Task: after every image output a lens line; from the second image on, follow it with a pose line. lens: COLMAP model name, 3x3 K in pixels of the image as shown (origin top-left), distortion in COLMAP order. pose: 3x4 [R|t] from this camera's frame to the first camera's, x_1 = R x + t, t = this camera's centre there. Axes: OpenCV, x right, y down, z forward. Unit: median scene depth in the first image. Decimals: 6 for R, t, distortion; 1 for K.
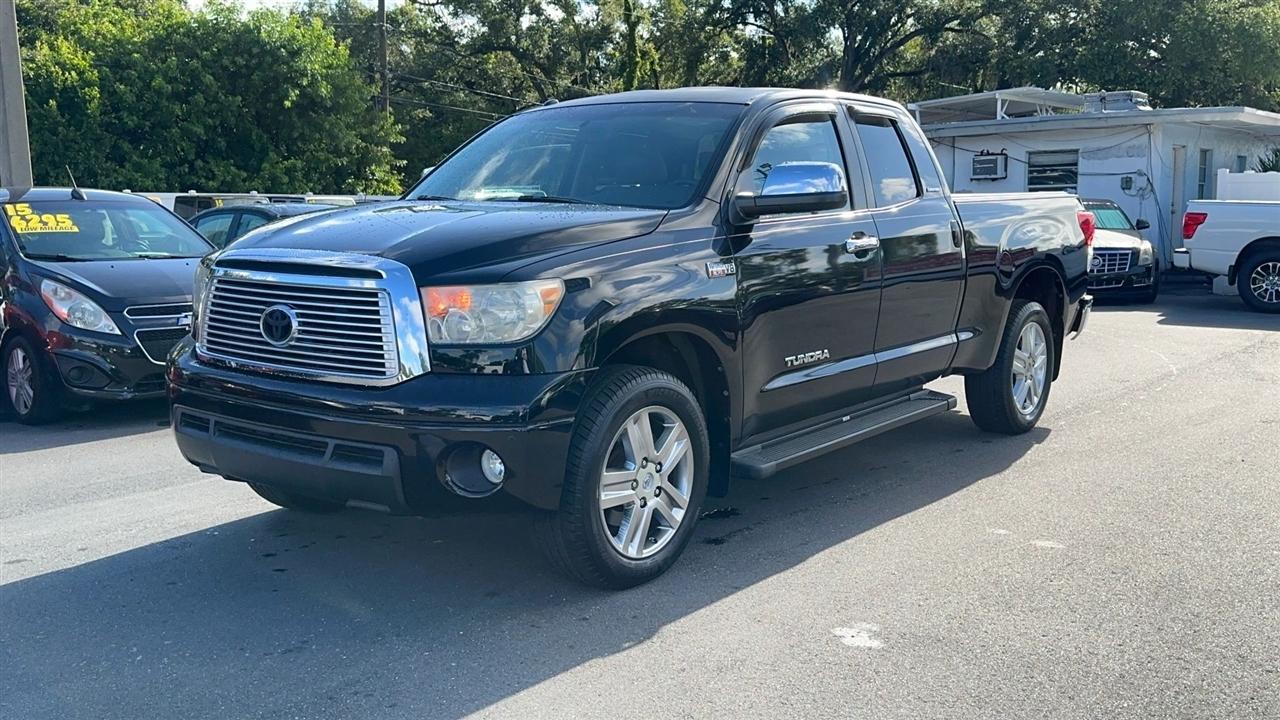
lens RADIAL K [[1149.0, 0, 640.0], [0, 1149.0, 360.0], [0, 0, 1]] dist [0.135609, -0.239298]
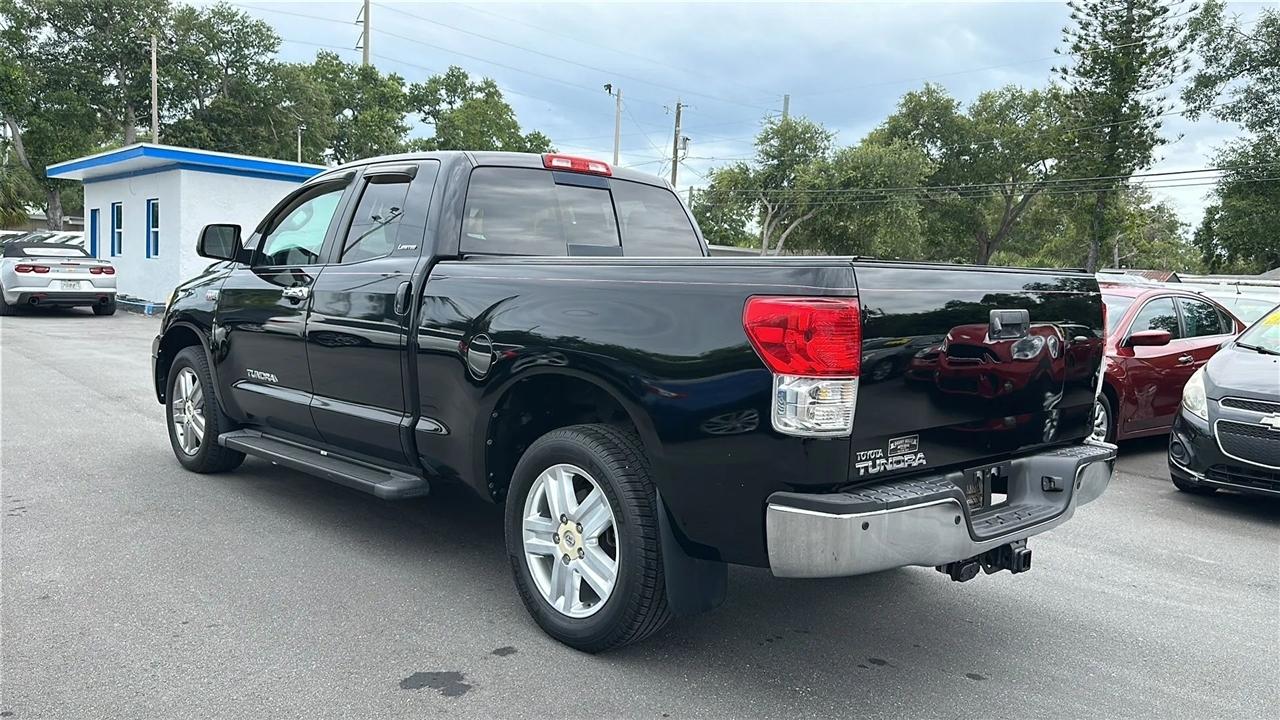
lens RADIAL K [[990.0, 0, 649.9], [0, 990.0, 349.9], [0, 0, 1]] dist [0.083616, -0.110380]
pose [[-0.121834, 0.067137, -0.990277, 1.200639], [-0.173948, 0.980824, 0.087897, -0.203906], [0.977189, 0.182966, -0.107819, 1.544991]]
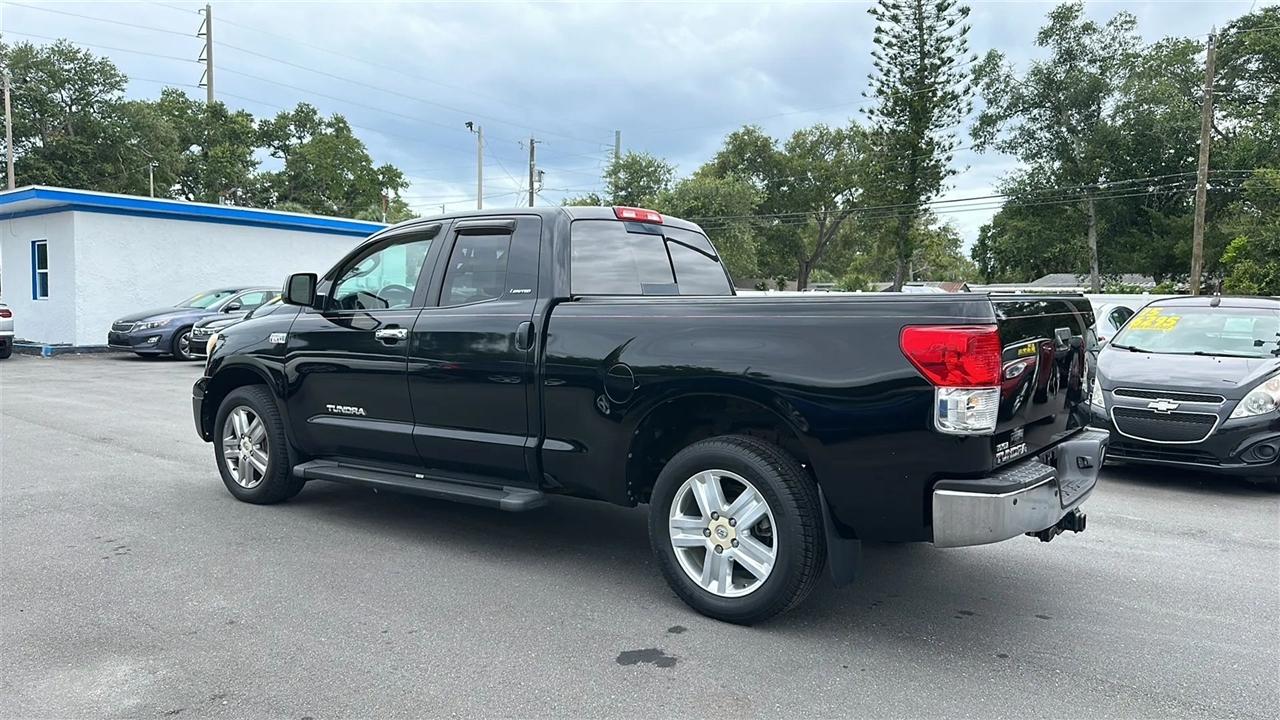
lens RADIAL K [[917.5, 0, 645.9], [0, 917.5, 360.6], [0, 0, 1]] dist [0.096524, -0.137556]
pose [[0.044020, 0.063493, -0.997011, 1.293505], [-0.143147, 0.988081, 0.056604, -0.178895], [0.988722, 0.140228, 0.052584, 1.300978]]
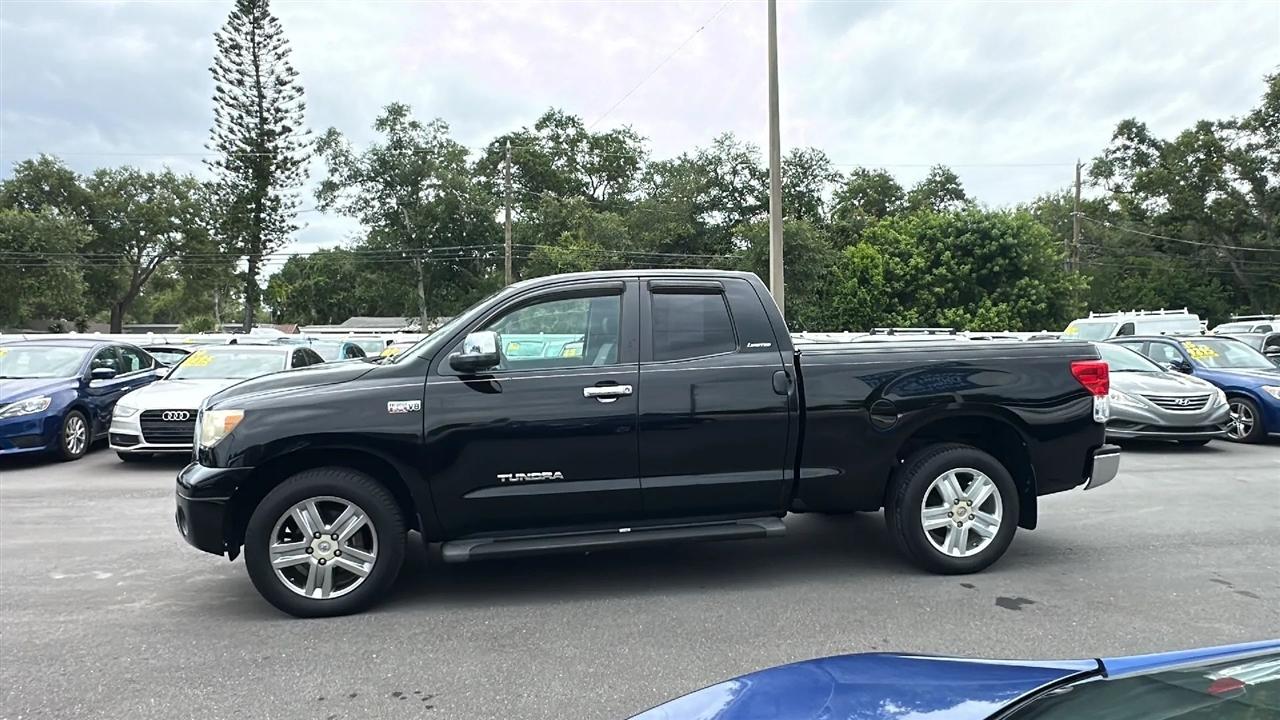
lens RADIAL K [[794.1, 0, 636.5], [0, 794.1, 357.6], [0, 0, 1]] dist [-0.006344, -0.001453]
pose [[0.760908, 0.006818, -0.648824, 0.823114], [-0.075418, 0.994097, -0.078001, -0.075388], [0.644462, 0.108285, 0.756930, 0.382862]]
